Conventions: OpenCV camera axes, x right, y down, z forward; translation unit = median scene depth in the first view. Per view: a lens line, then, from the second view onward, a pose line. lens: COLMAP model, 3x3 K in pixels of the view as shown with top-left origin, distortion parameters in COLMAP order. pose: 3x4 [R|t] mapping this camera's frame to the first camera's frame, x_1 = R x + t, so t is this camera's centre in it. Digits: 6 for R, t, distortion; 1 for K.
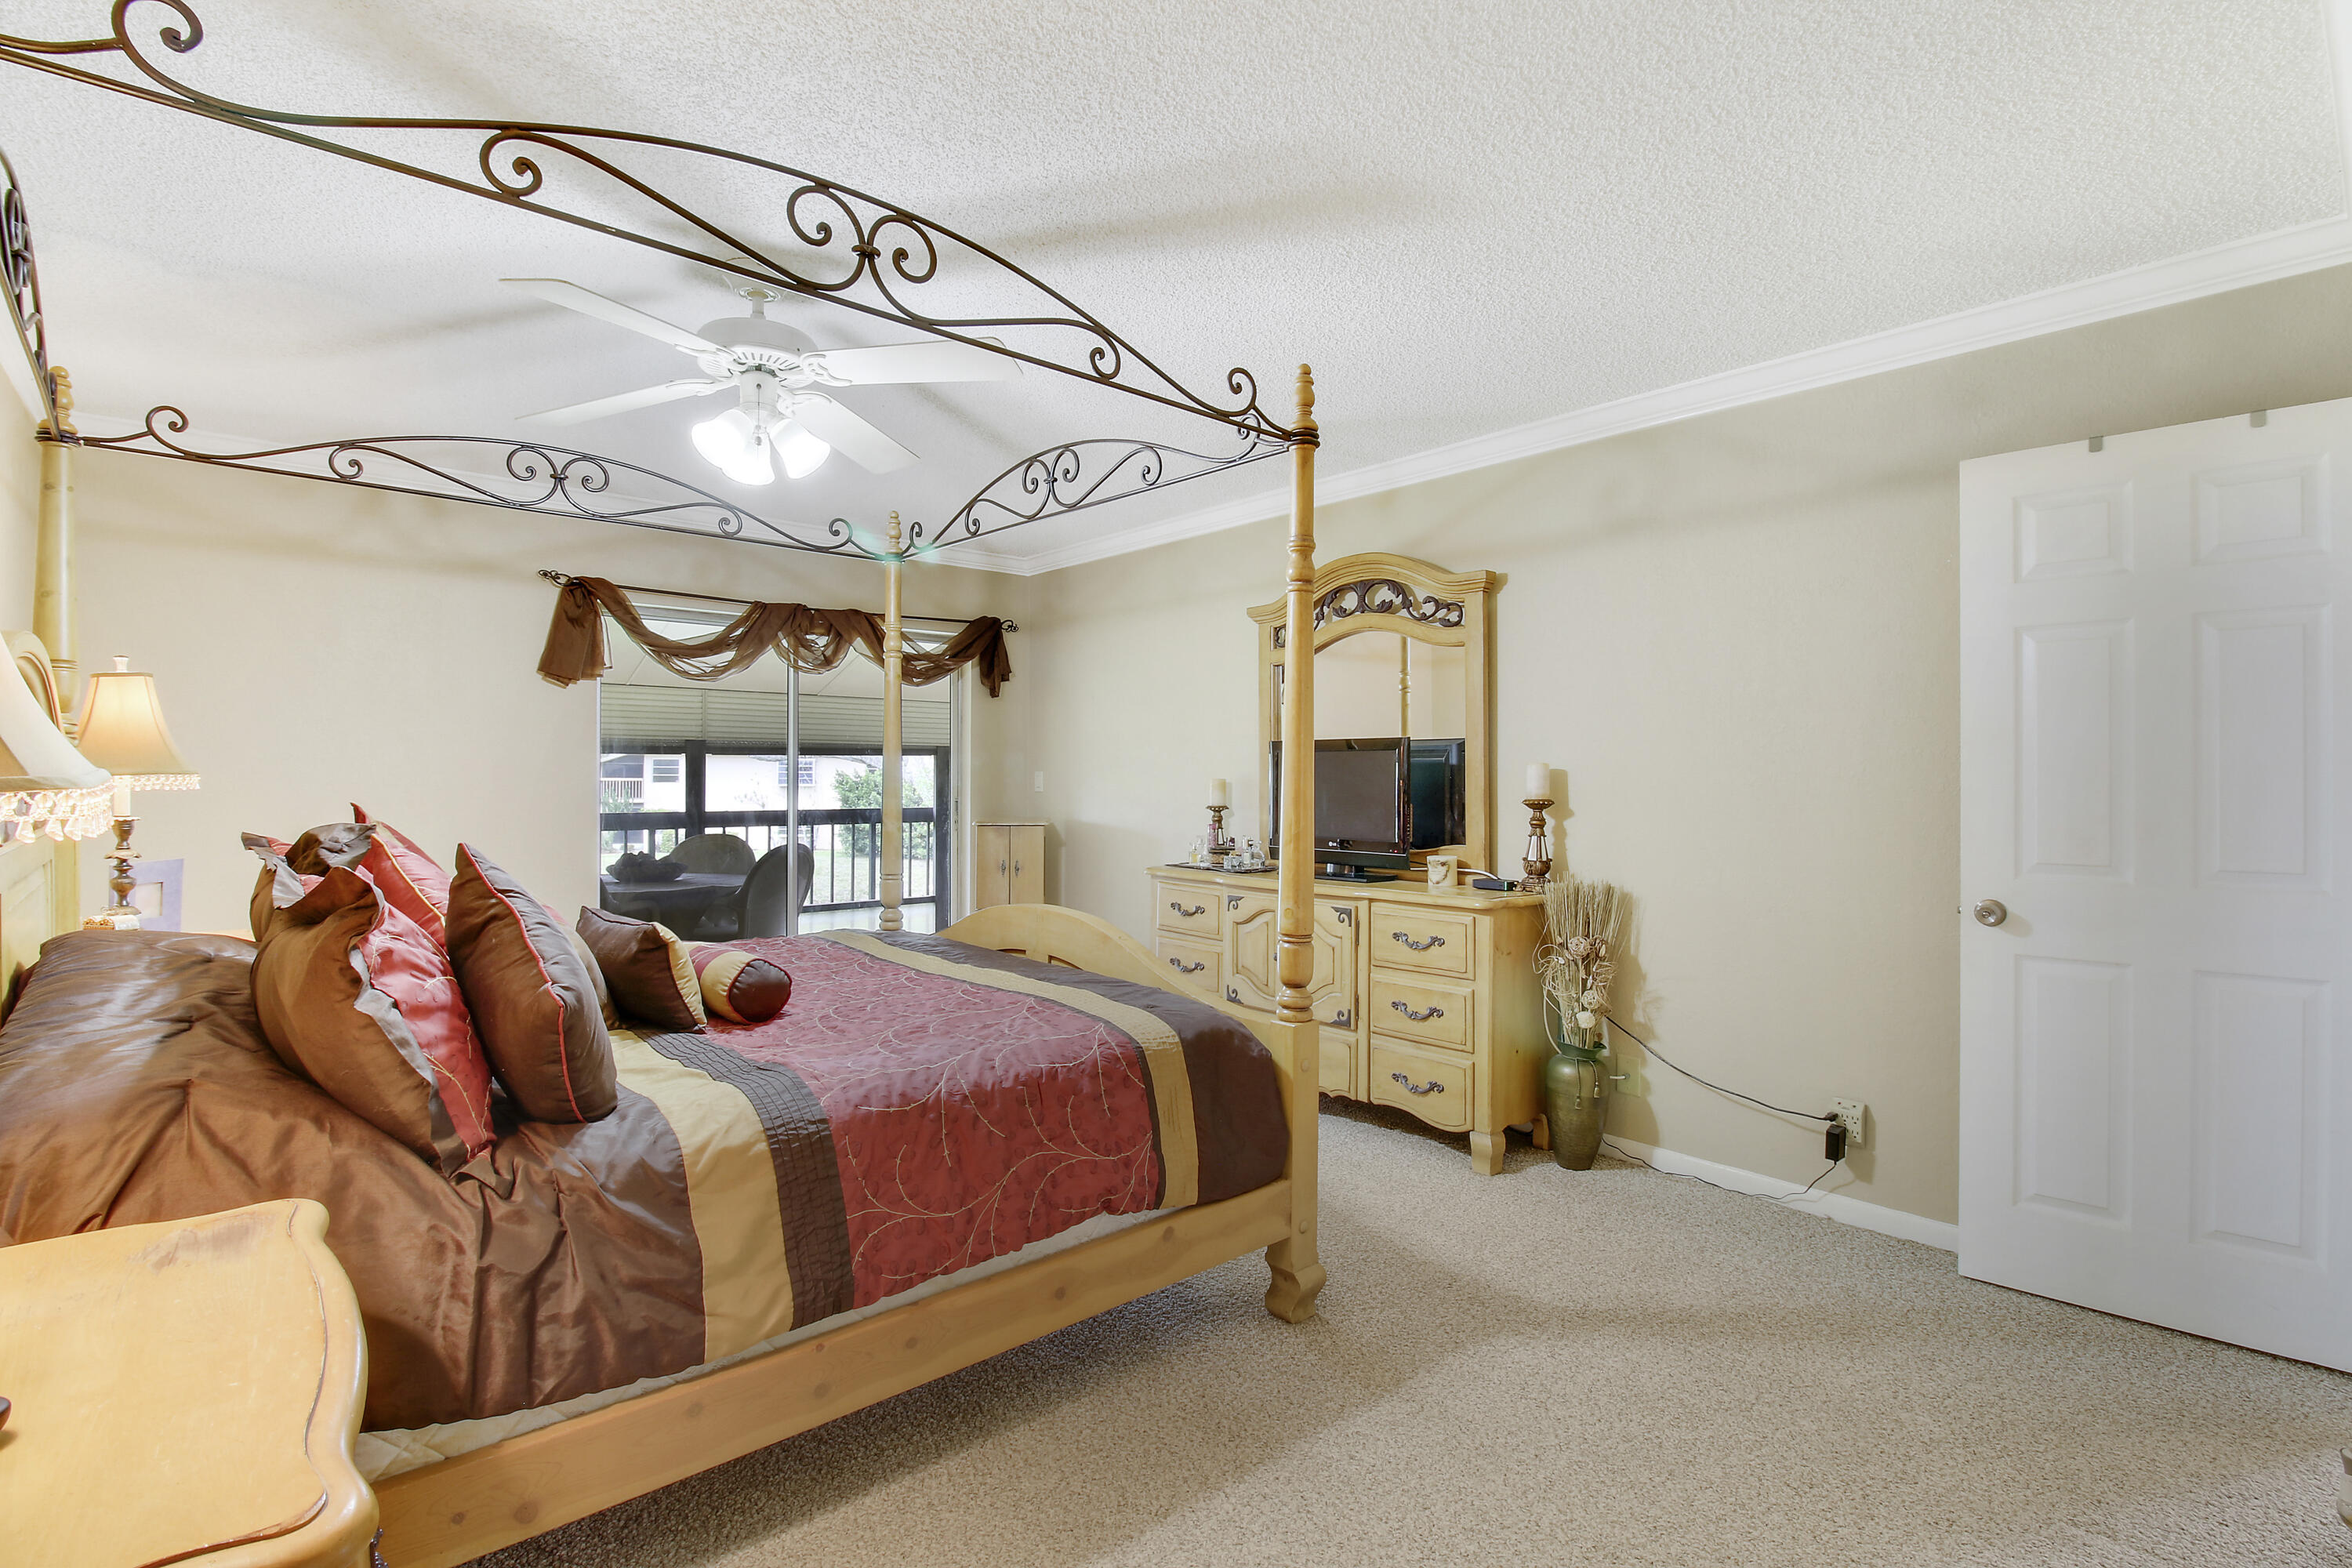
lens RADIAL K [[1105.8, 0, 1176.0], [0, 1105.8, 784.0], [0, 0, 1]] dist [-0.001751, -0.000220]
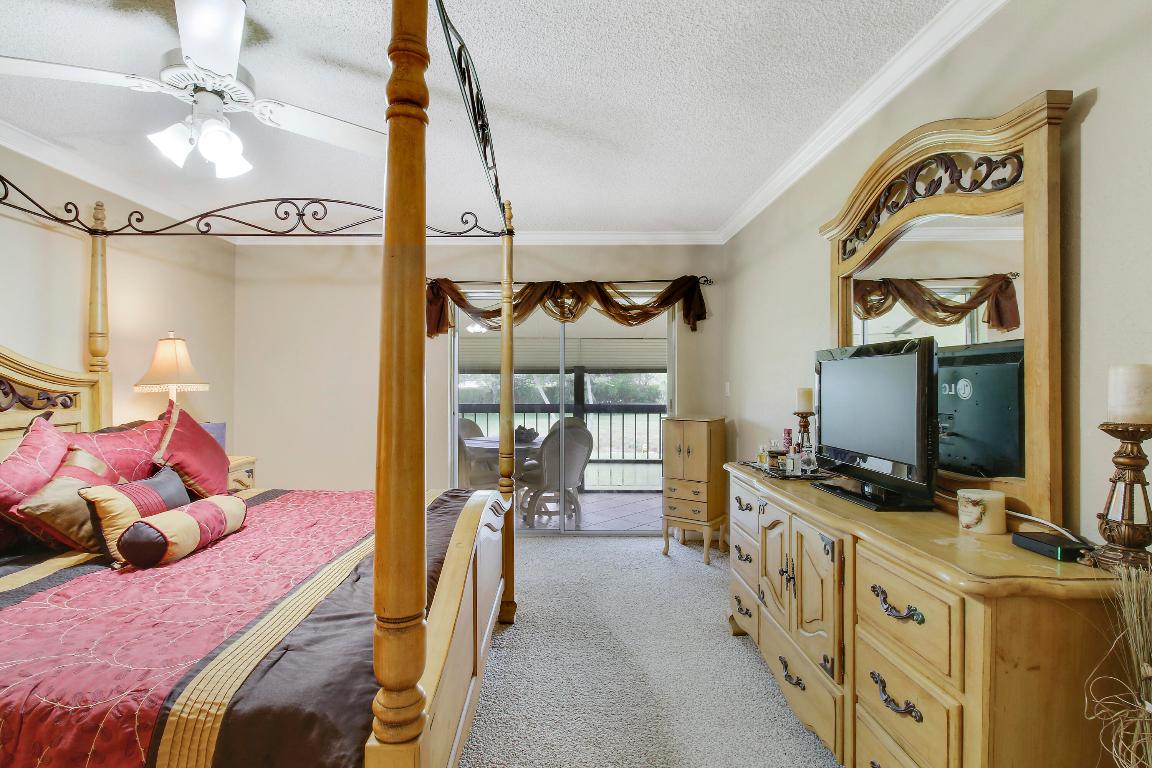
lens RADIAL K [[531.5, 0, 599.3], [0, 531.5, 386.4], [0, 0, 1]] dist [-0.000935, -0.001132]
pose [[0.744618, 0.001932, -0.667489, 0.281482], [-0.006099, 0.999974, -0.003908, -0.003427], [0.667464, 0.006981, 0.744610, 0.539592]]
